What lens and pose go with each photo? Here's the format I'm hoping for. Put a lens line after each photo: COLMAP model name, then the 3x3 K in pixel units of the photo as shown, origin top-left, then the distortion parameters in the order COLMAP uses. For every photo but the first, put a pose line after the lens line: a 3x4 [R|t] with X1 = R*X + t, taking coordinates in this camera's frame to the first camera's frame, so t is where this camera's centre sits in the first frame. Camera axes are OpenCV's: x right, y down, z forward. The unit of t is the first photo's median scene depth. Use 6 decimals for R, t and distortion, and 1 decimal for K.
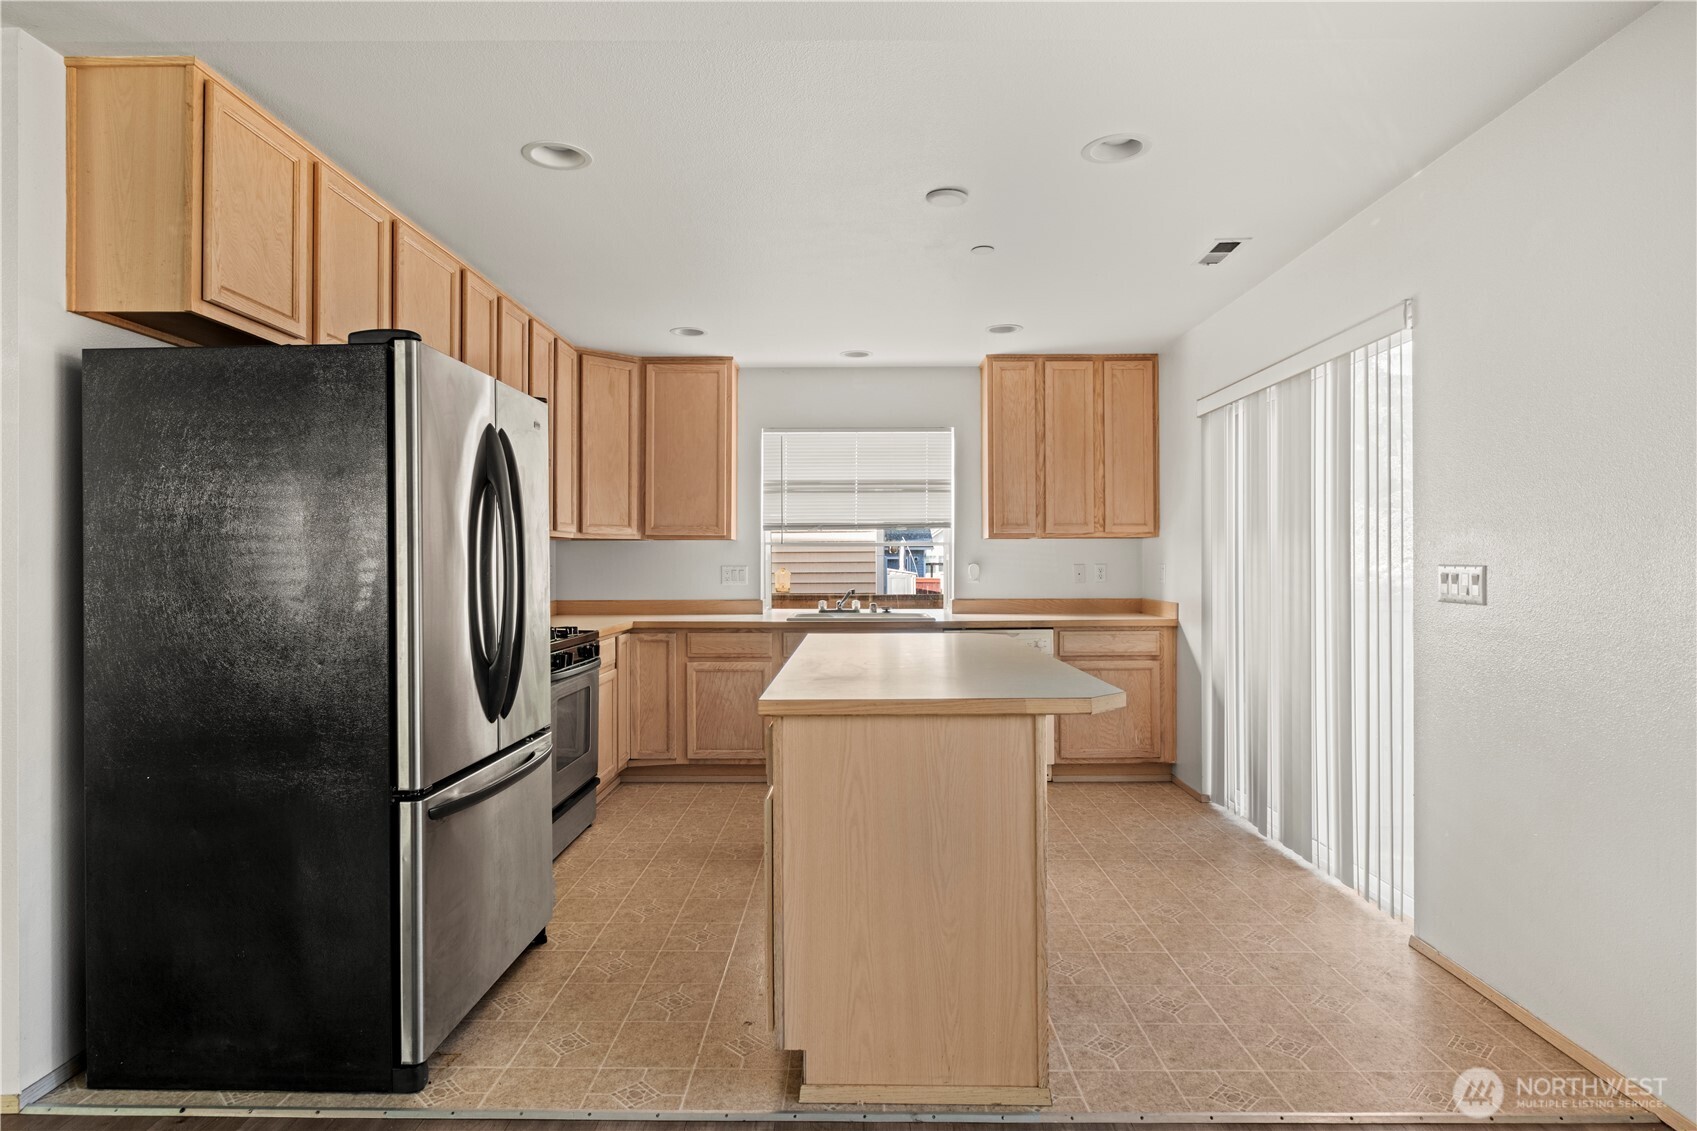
lens RADIAL K [[931.3, 0, 840.4], [0, 931.3, 559.1], [0, 0, 1]] dist [0.002531, -0.002441]
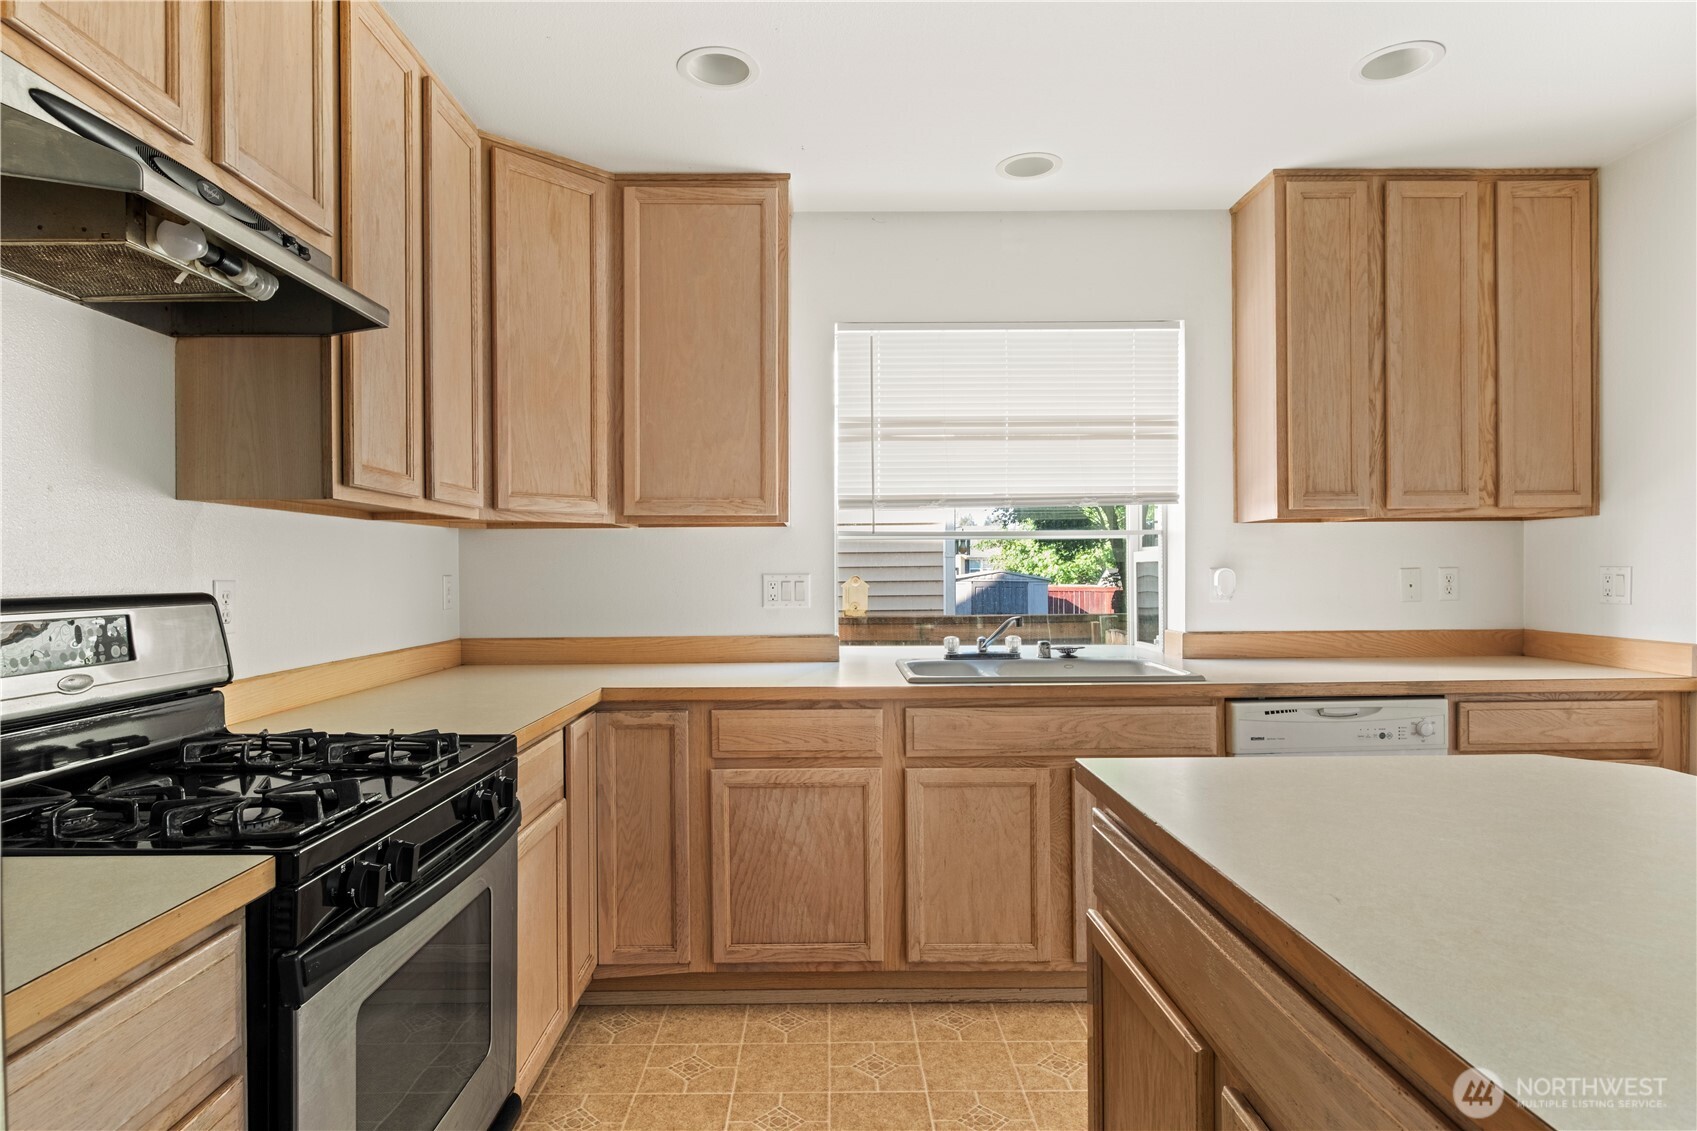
lens RADIAL K [[931.3, 0, 828.2], [0, 931.3, 574.0], [0, 0, 1]] dist [0.002531, -0.002441]
pose [[0.999756, -0.004900, 0.021549, -0.111297], [0.004668, 0.999931, 0.010770, 0.001808], [-0.021600, -0.010666, 0.999710, 0.497362]]
